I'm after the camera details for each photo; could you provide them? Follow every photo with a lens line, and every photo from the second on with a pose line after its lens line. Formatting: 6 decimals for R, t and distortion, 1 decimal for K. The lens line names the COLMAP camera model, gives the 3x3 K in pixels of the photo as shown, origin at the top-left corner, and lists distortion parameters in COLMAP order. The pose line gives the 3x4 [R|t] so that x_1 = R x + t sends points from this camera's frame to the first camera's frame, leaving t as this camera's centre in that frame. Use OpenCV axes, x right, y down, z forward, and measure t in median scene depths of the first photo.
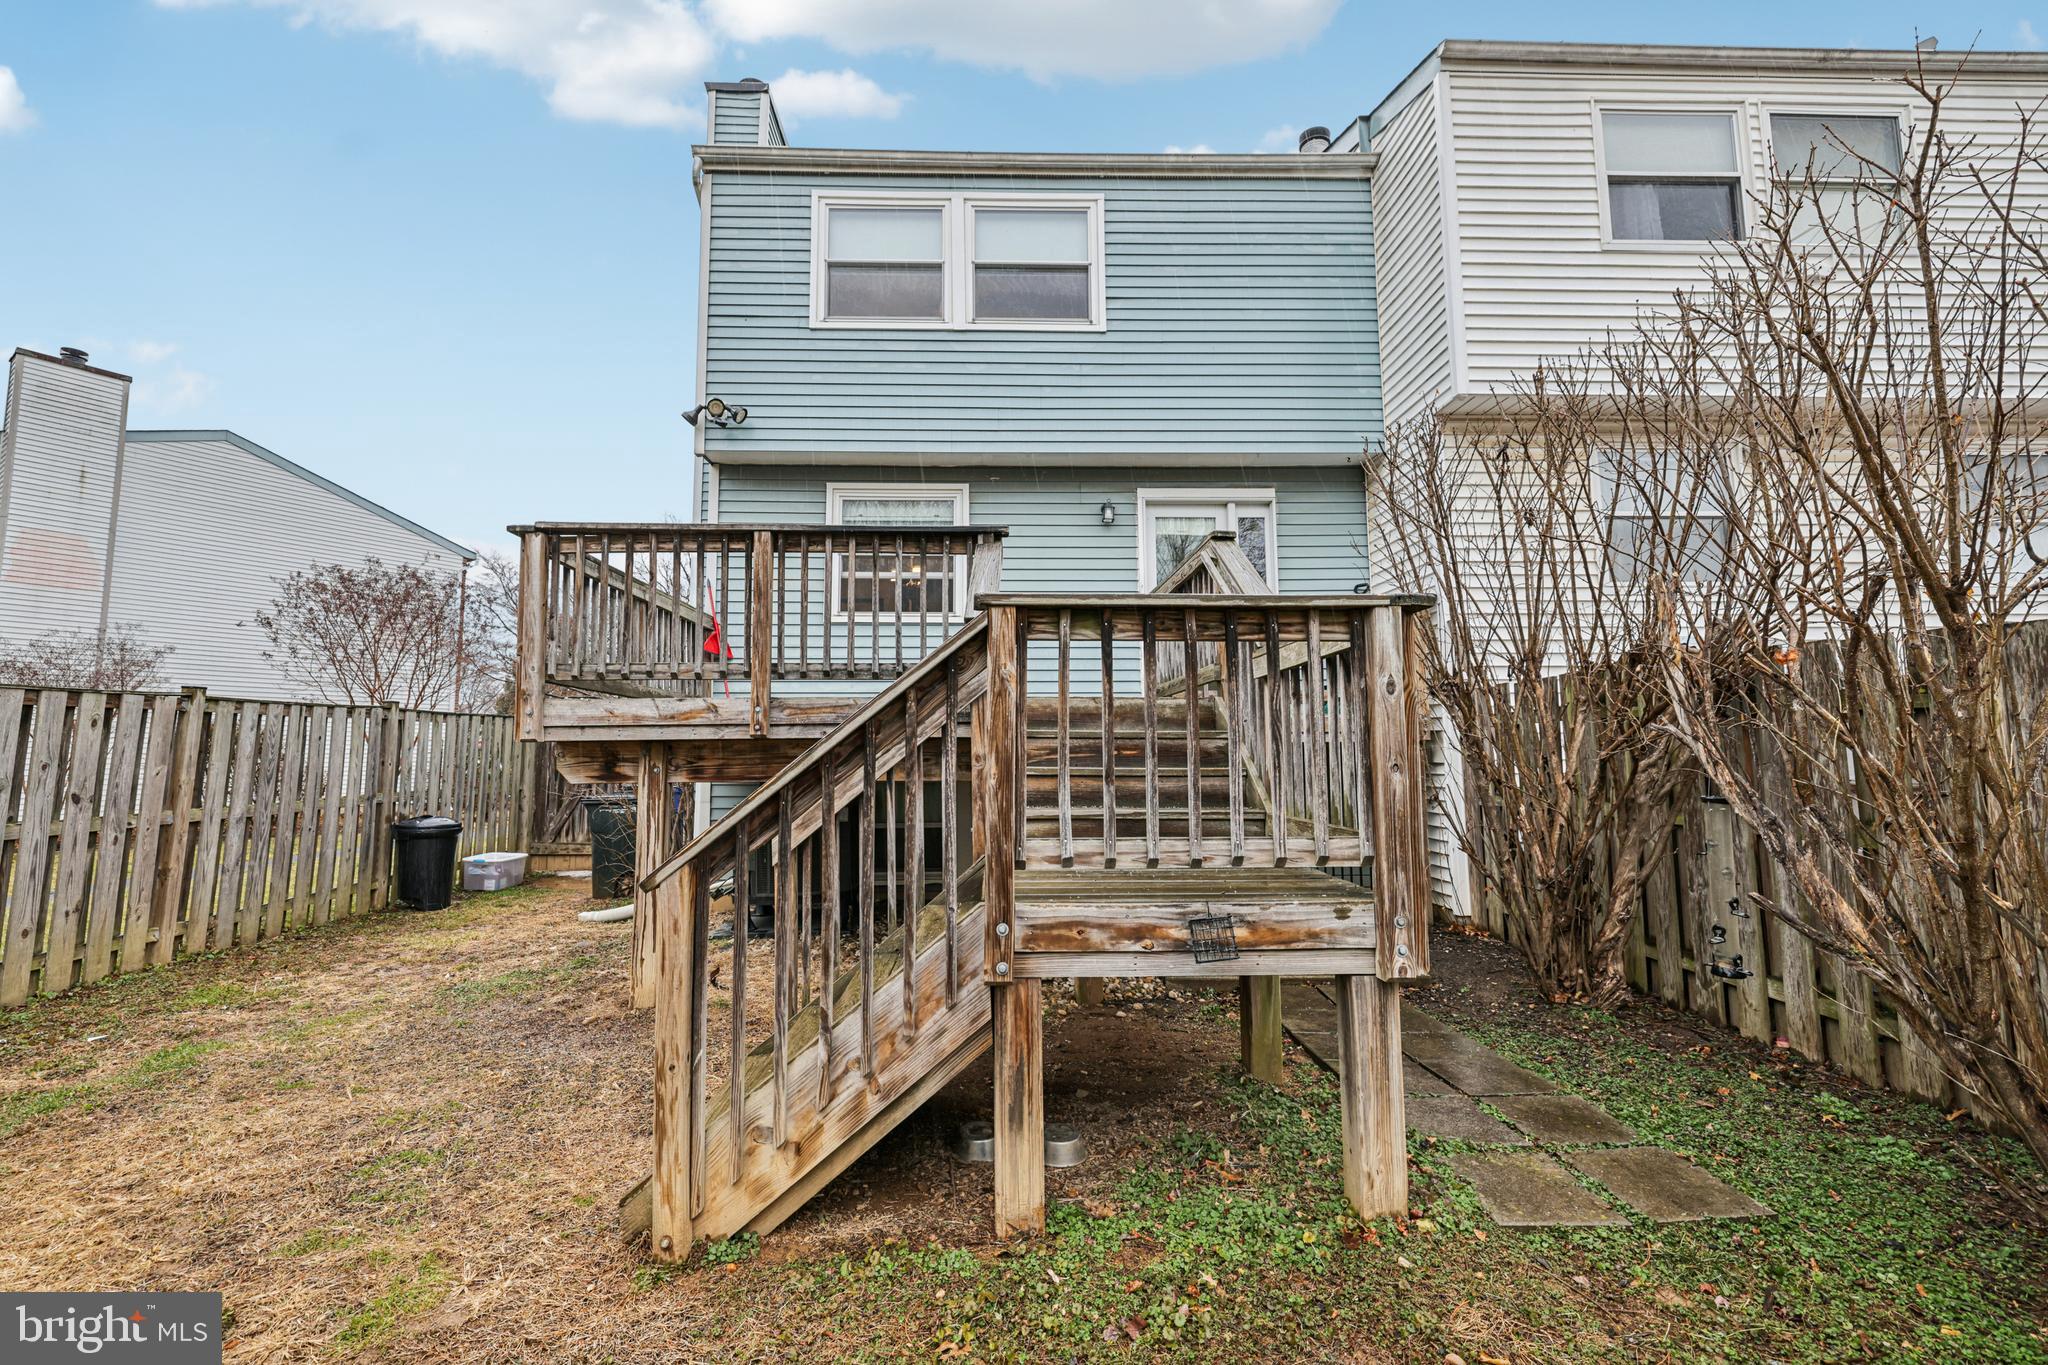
lens RADIAL K [[867.4, 0, 1011.4], [0, 867.4, 683.4], [0, 0, 1]] dist [0.000229, 0.000243]
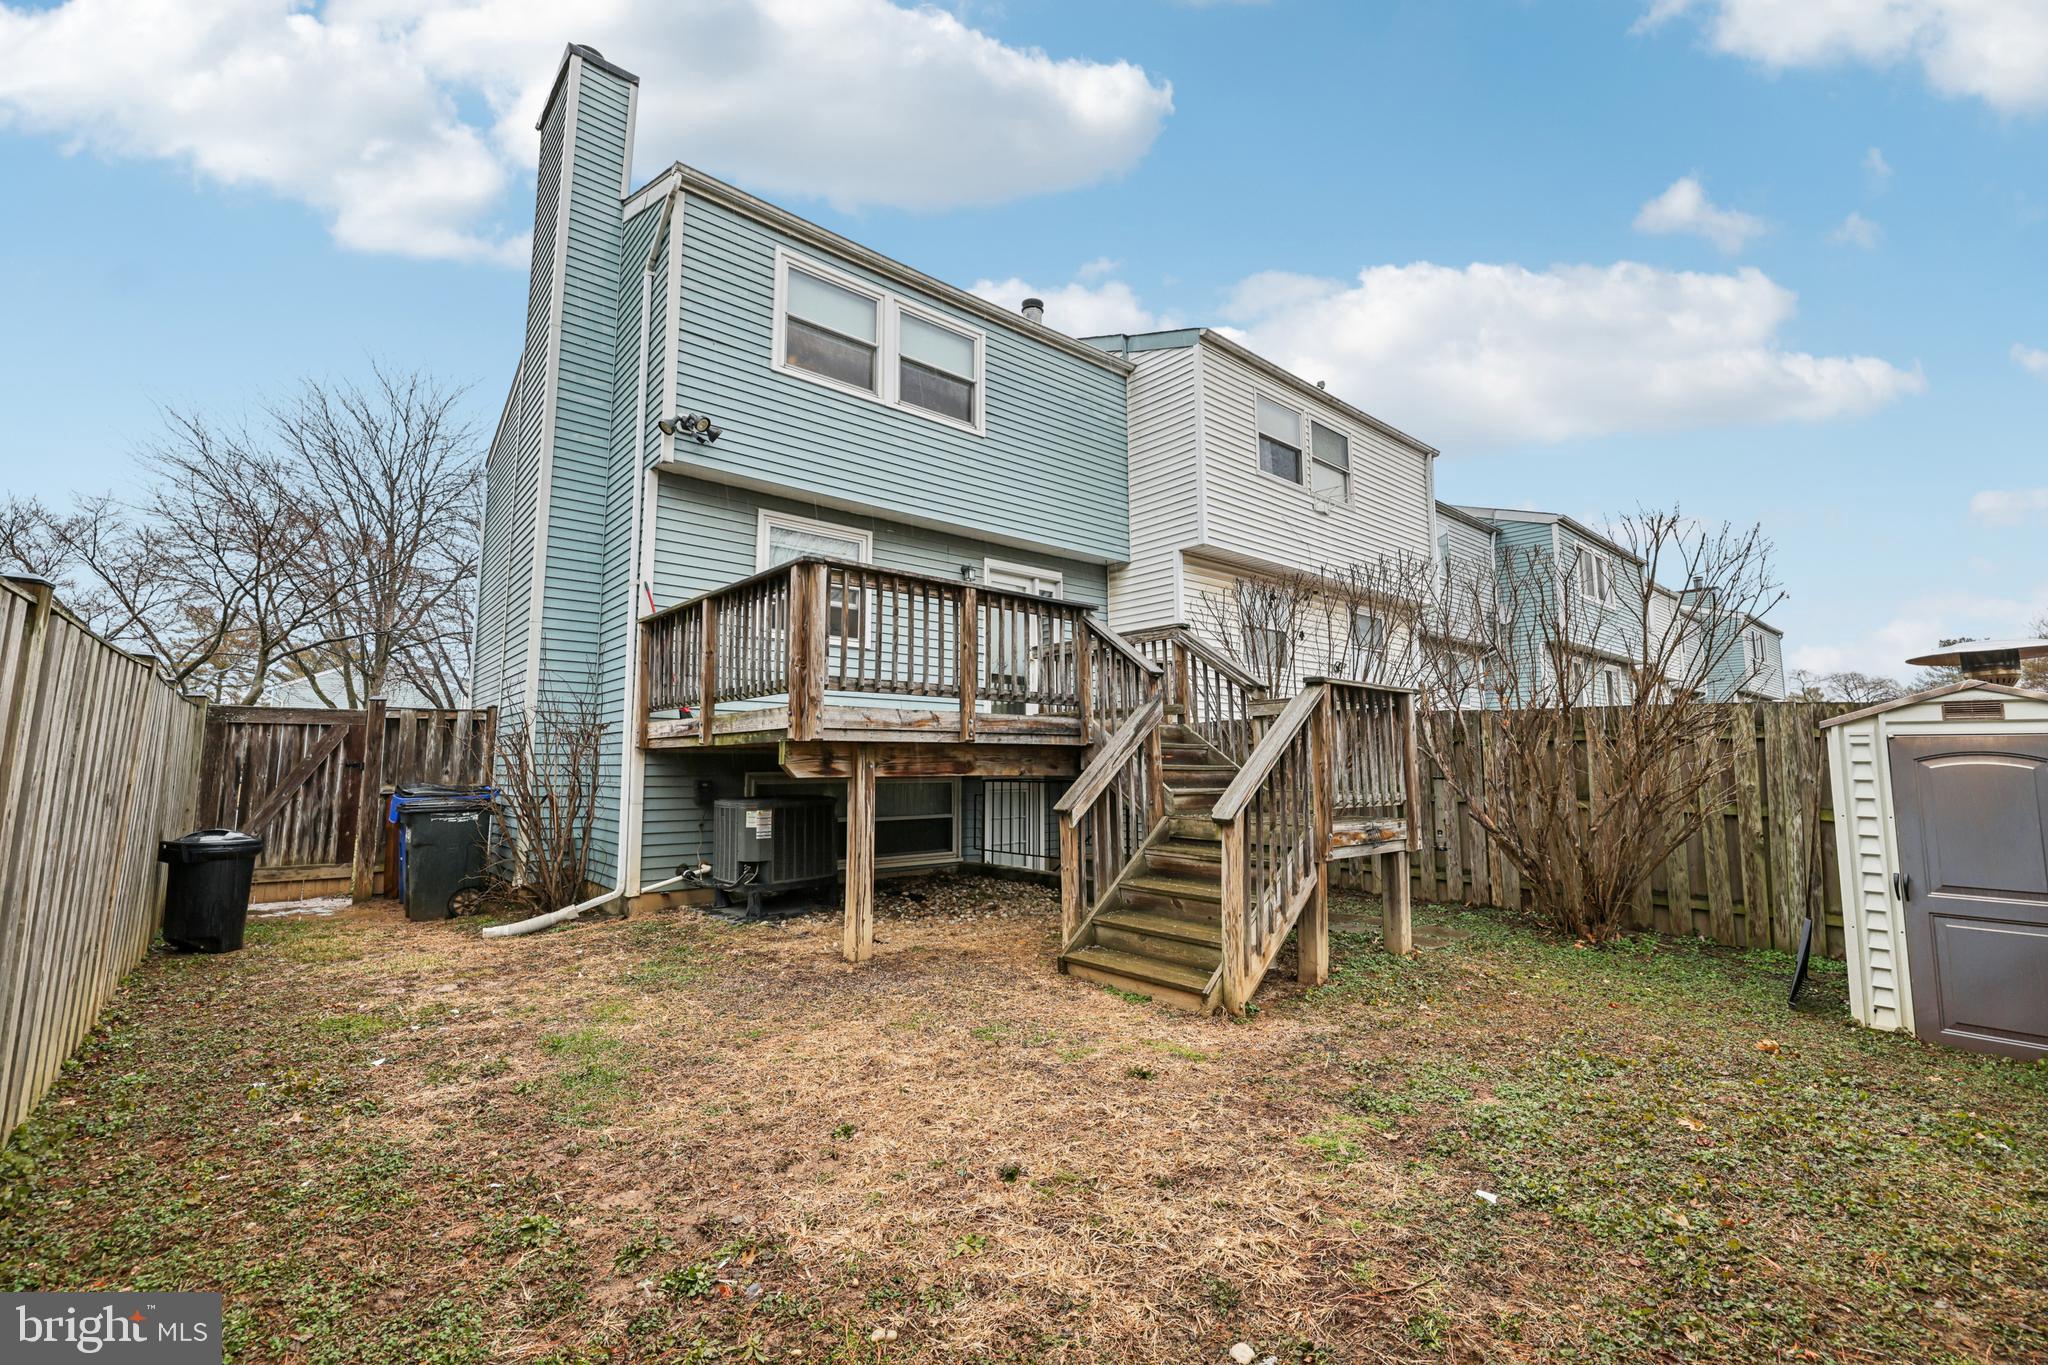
lens RADIAL K [[870.8, 0, 1024.0], [0, 870.8, 682.5], [0, 0, 1]] dist [0.000130, 0.000050]
pose [[0.775077, 0.067699, 0.628230, -0.973645], [-0.055583, 0.997695, -0.038937, 0.016633], [-0.629417, -0.004740, 0.777053, -0.090069]]
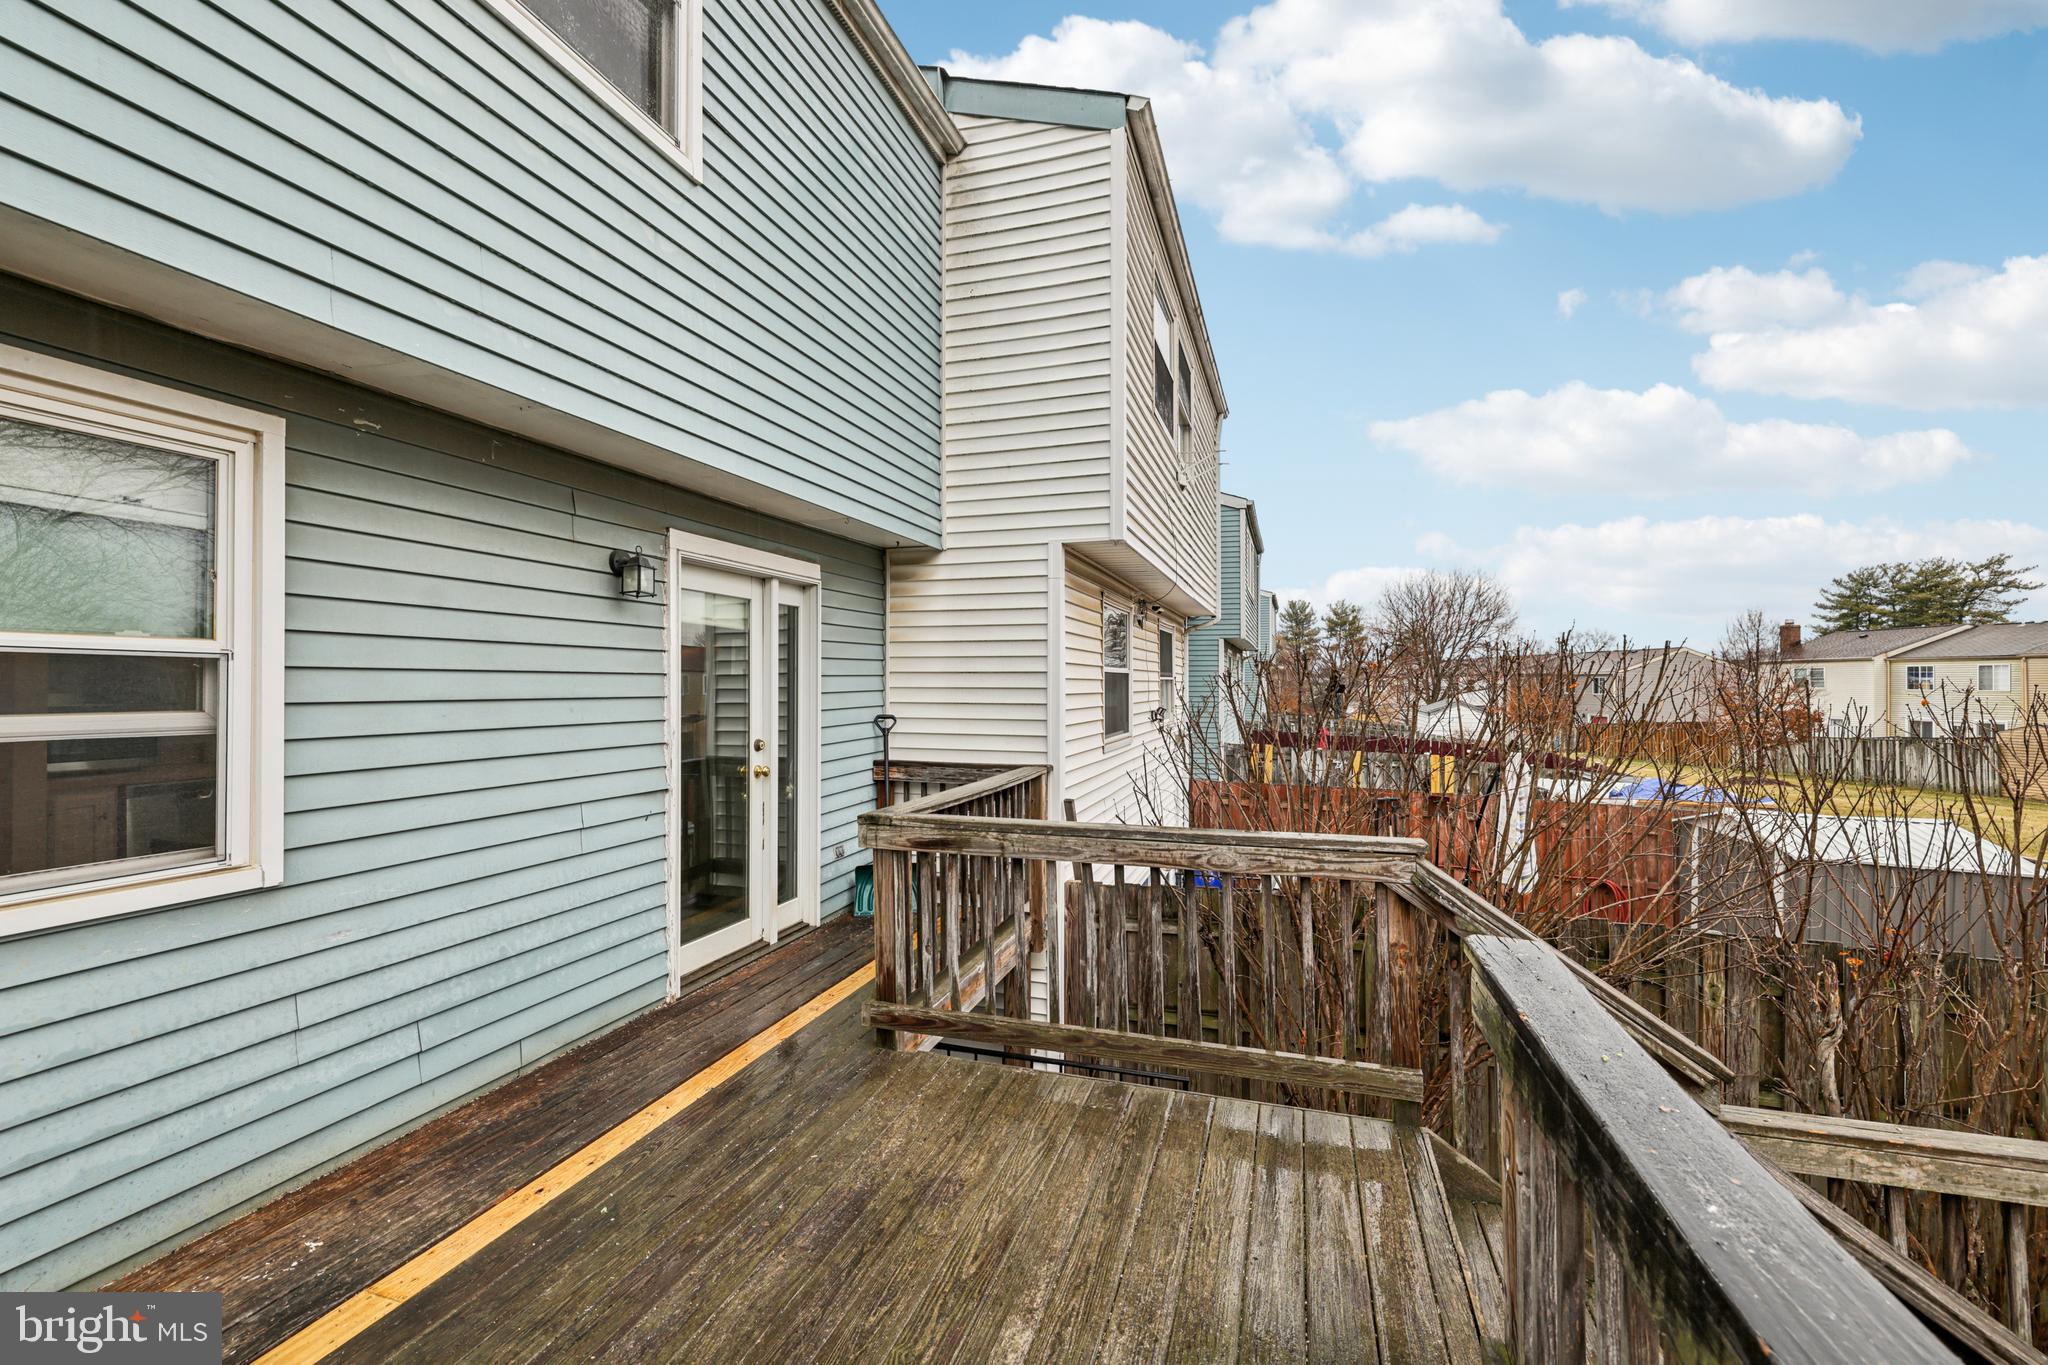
lens RADIAL K [[870.8, 0, 1024.0], [0, 870.8, 682.5], [0, 0, 1]] dist [0.000130, 0.000050]
pose [[0.324335, 0.006037, 0.945923, -0.393237], [-0.081684, 0.996423, 0.021648, -0.260733], [-0.942409, -0.084288, 0.323668, 1.018927]]
